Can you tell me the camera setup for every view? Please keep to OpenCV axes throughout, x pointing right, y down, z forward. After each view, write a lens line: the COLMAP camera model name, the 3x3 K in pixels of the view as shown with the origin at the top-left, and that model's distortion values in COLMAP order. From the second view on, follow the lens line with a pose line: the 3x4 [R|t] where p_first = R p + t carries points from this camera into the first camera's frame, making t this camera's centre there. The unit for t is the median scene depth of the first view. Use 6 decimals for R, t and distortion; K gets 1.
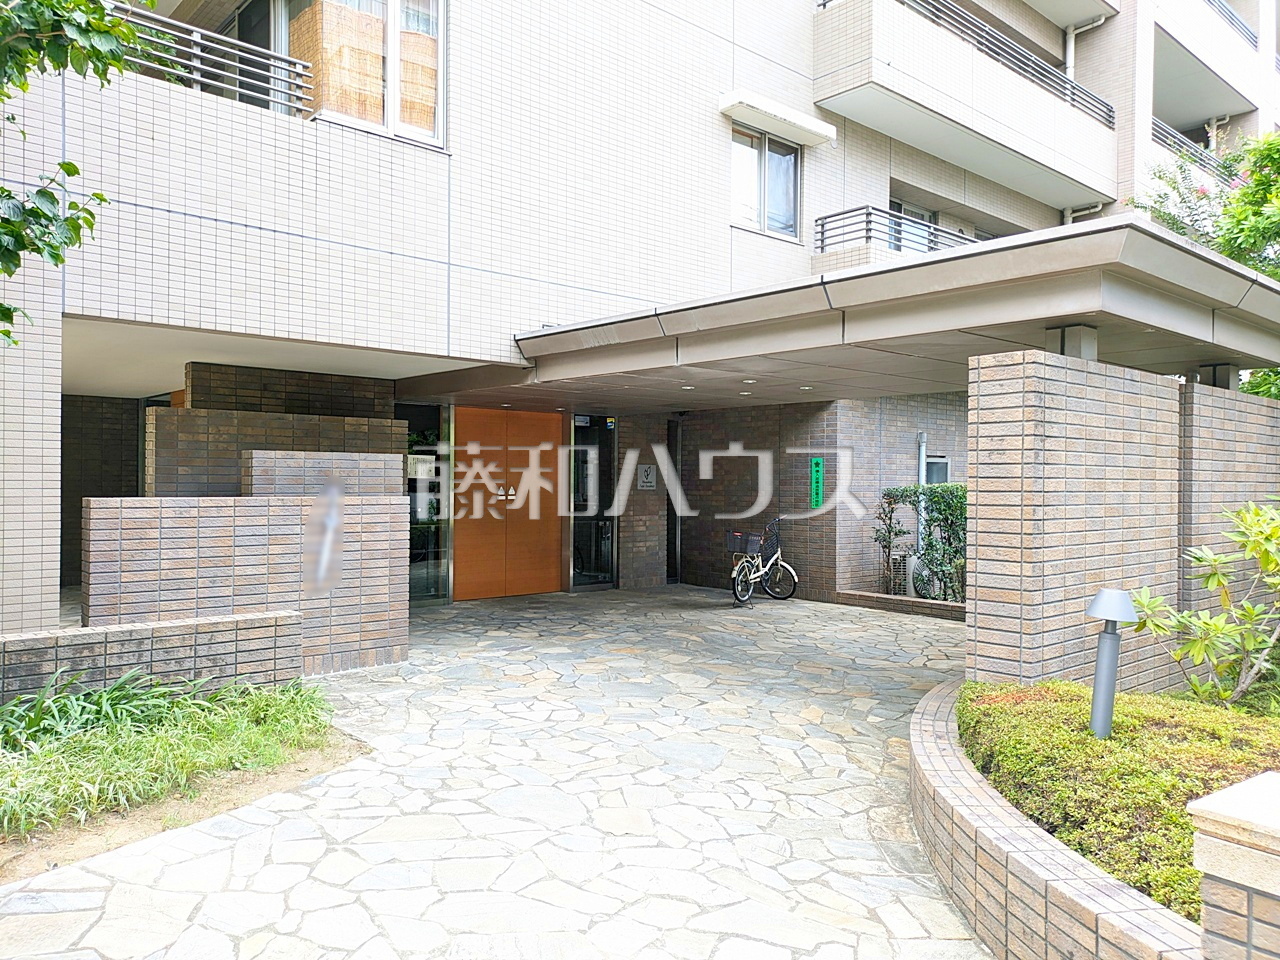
lens RADIAL K [[936.4, 0, 637.3], [0, 936.4, 487.2], [0, 0, 1]] dist [0.043536, -0.015795]
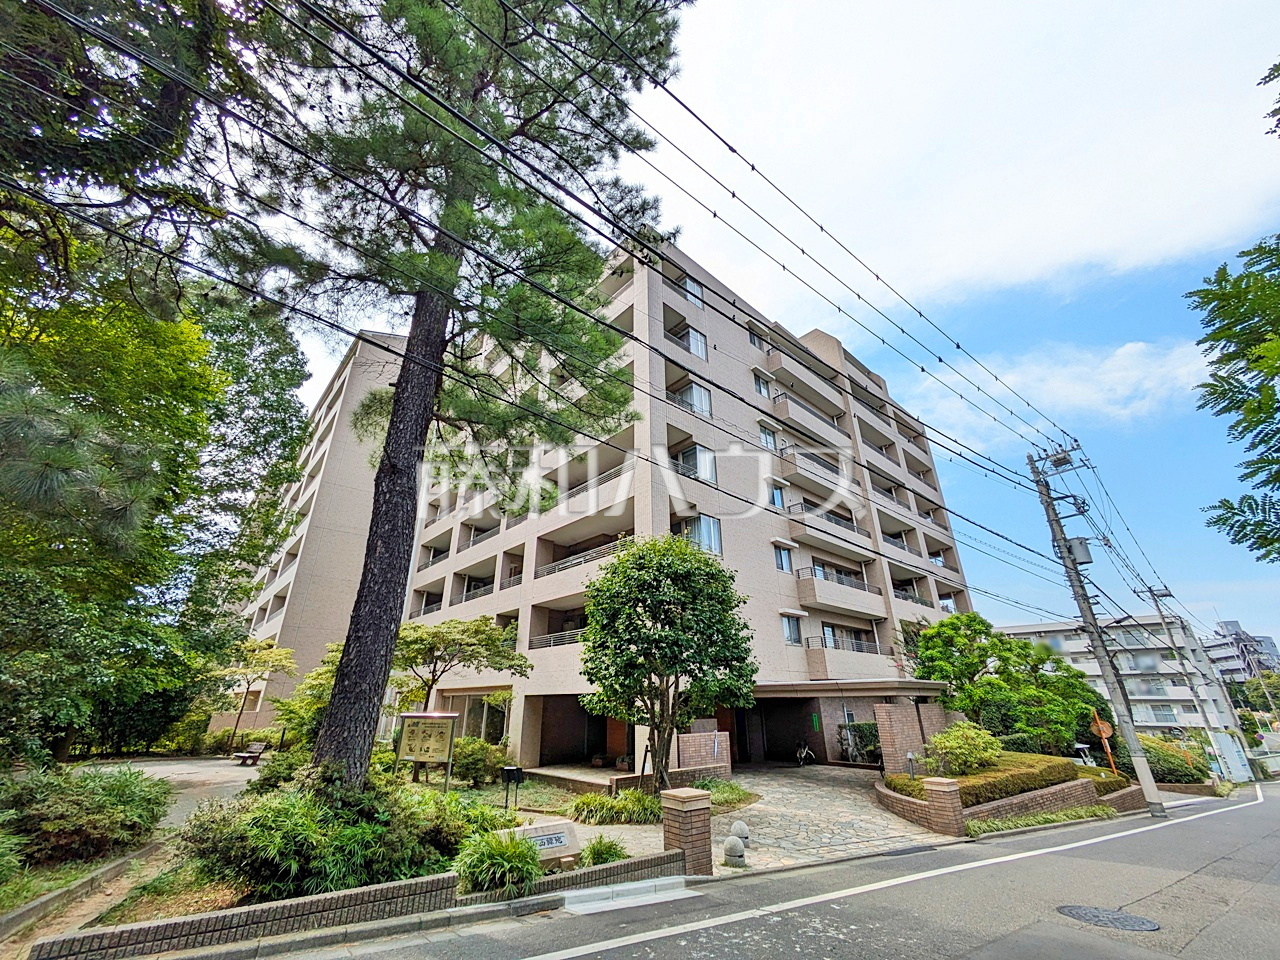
lens RADIAL K [[505.8, 0, 640.9], [0, 505.8, 478.9], [0, 0, 1]] dist [0.001121, 0.000809]
pose [[0.999861, -0.007965, 0.014673, -0.443168], [0.013290, 0.911650, -0.410752, -0.063565], [-0.010105, 0.410889, 0.911629, -0.944476]]
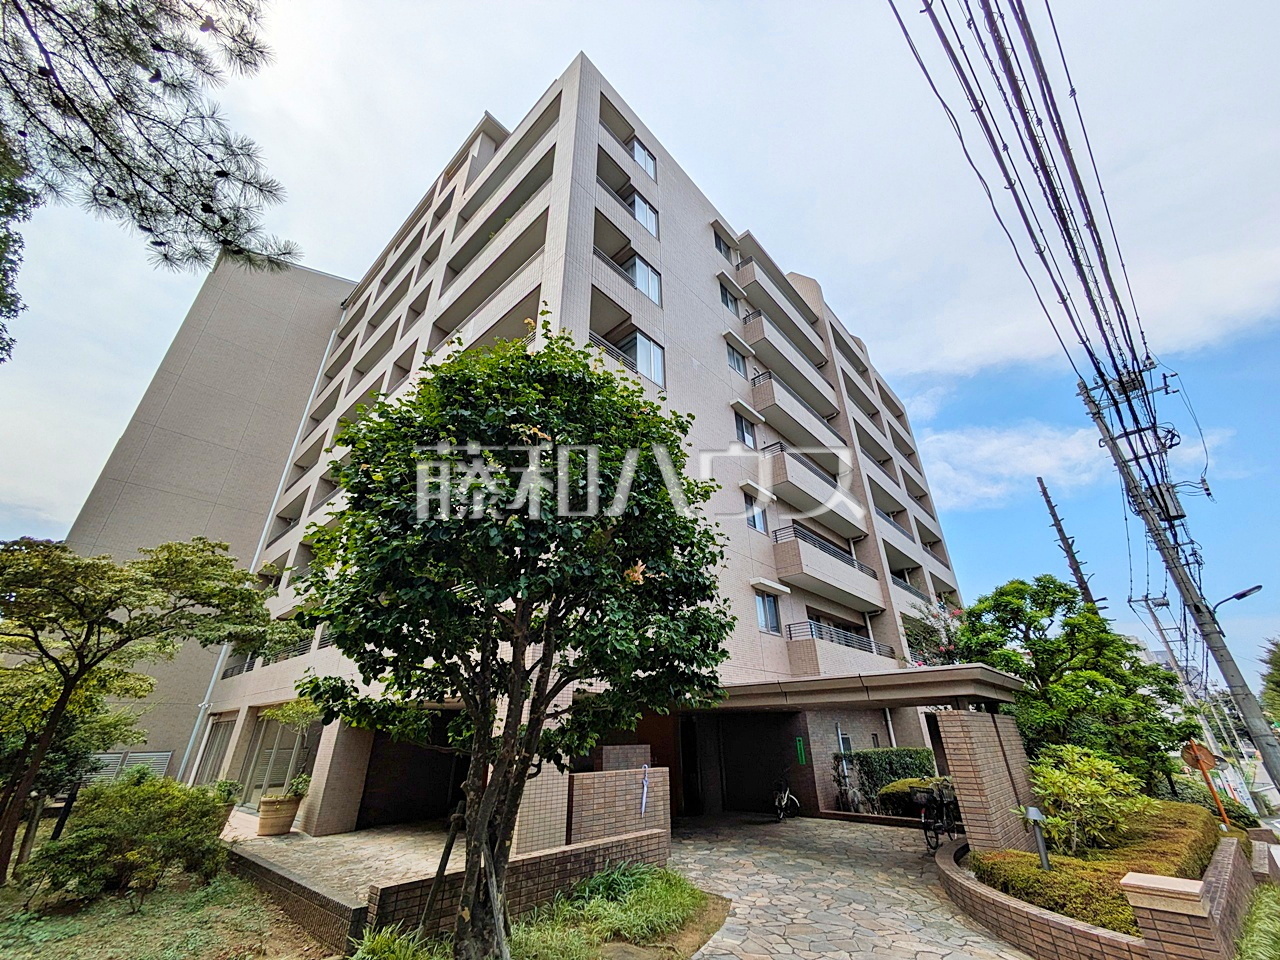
lens RADIAL K [[505.8, 0, 638.2], [0, 505.8, 485.1], [0, 0, 1]] dist [0.001121, 0.000809]
pose [[0.994878, 0.028687, 0.096927, -0.317650], [0.018003, 0.893269, -0.449161, -0.035508], [-0.099468, 0.448605, 0.888178, -0.254420]]
